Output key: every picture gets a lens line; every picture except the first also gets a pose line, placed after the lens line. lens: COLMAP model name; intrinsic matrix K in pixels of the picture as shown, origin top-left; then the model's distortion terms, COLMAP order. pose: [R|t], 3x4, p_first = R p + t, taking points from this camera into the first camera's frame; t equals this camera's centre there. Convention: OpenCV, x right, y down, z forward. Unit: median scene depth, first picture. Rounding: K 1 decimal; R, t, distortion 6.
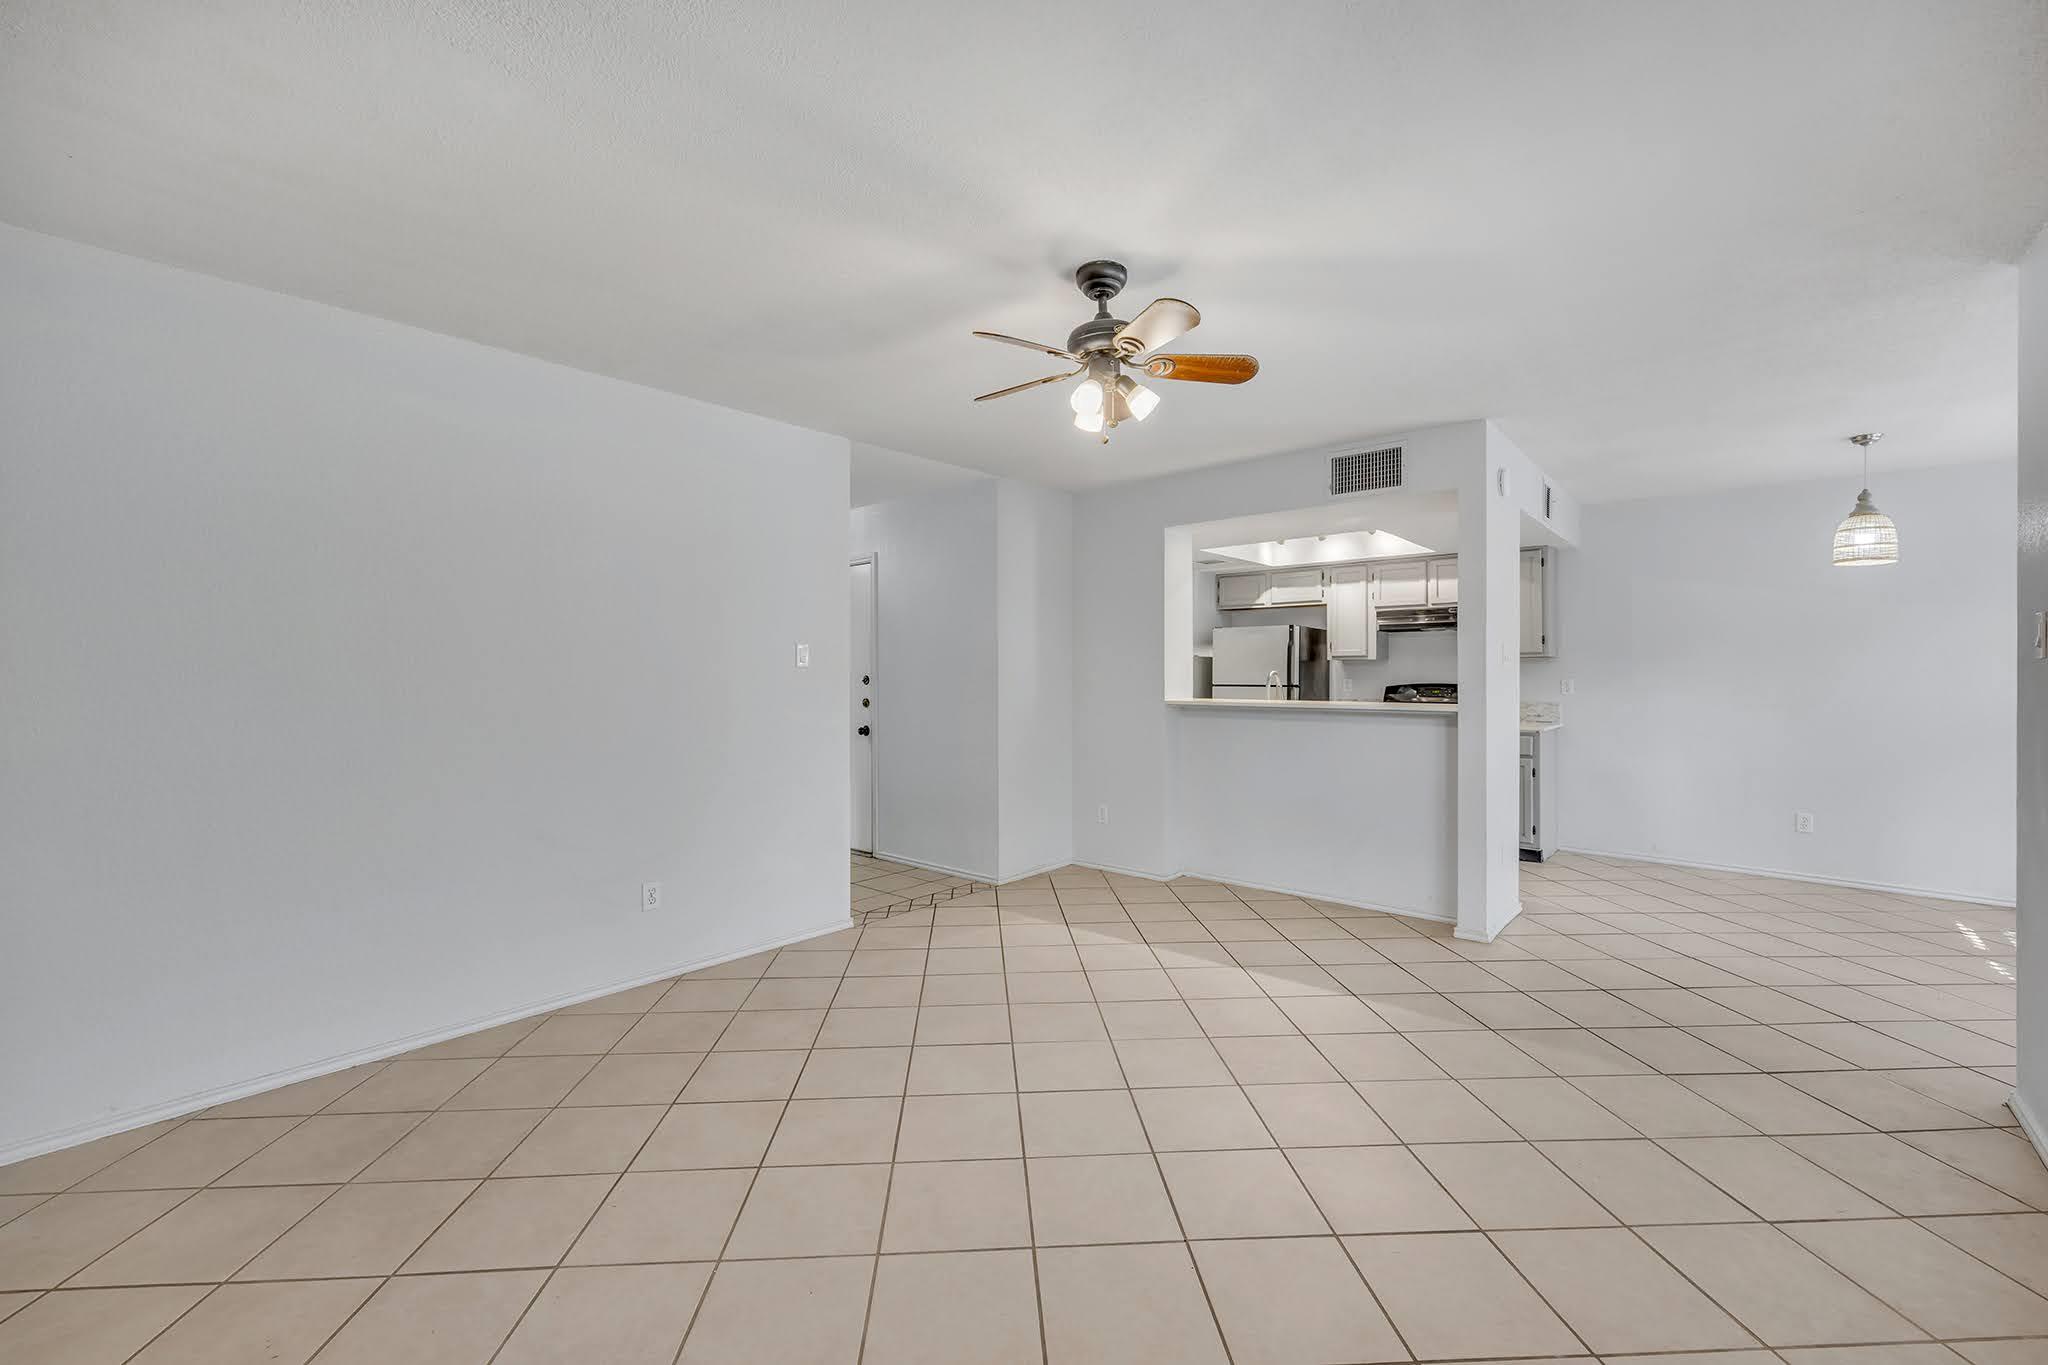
lens RADIAL K [[829.8, 0, 1019.3], [0, 829.8, 678.4], [0, 0, 1]] dist [-0.001061, -0.000387]
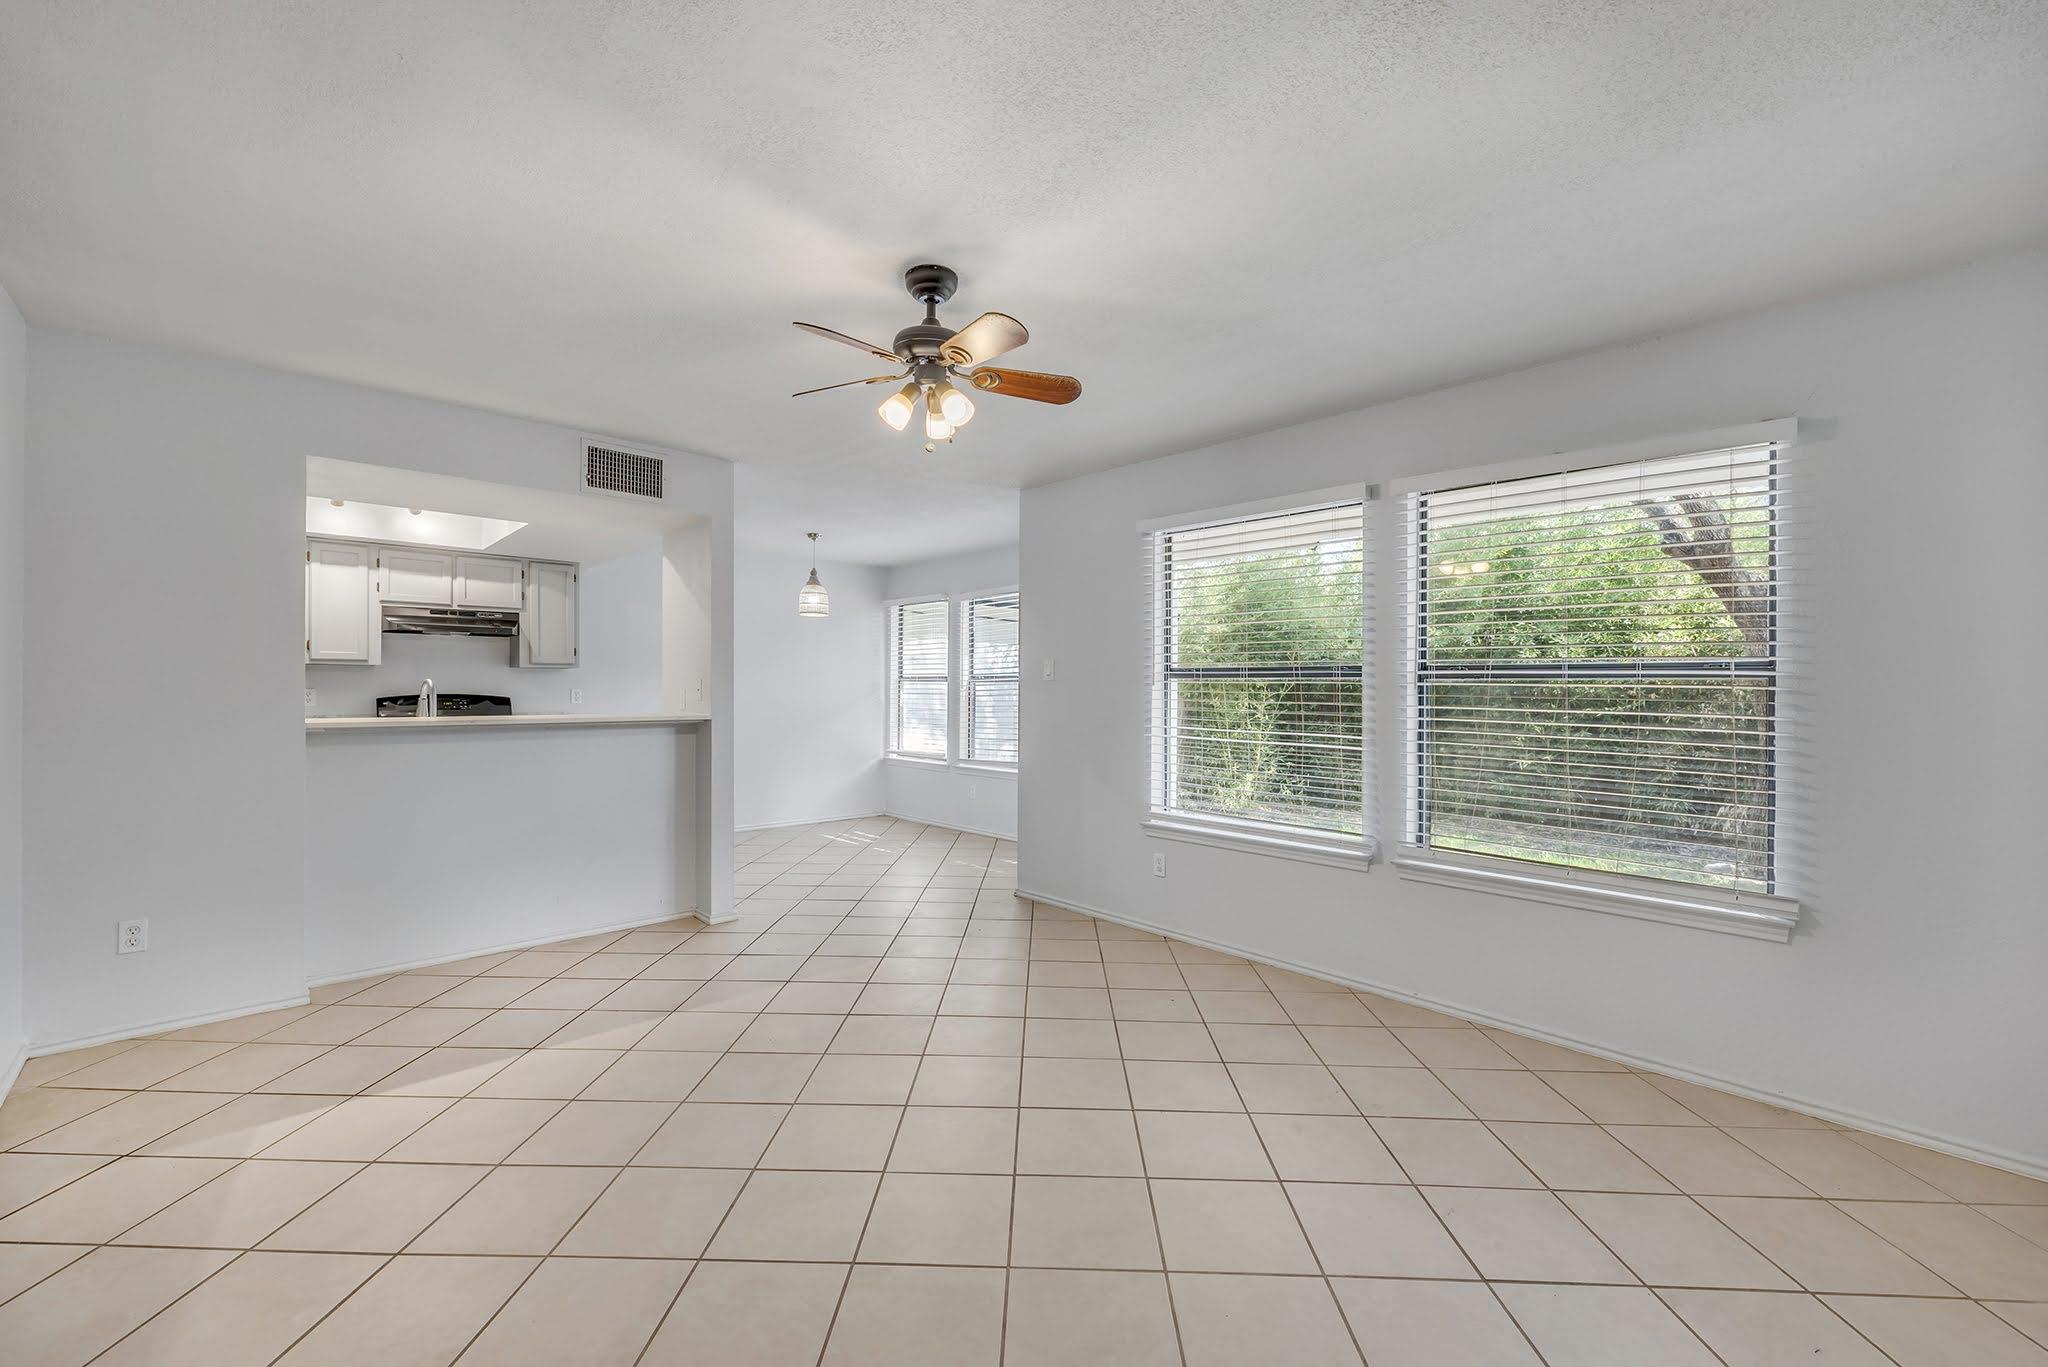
lens RADIAL K [[829.8, 0, 1022.0], [0, 829.8, 685.1], [0, 0, 1]] dist [-0.001061, -0.000387]
pose [[0.085725, 0.002783, 0.996315, -0.381866], [-0.001512, 0.999995, -0.002663, -0.002176], [-0.996318, -0.001278, 0.085729, 0.354644]]
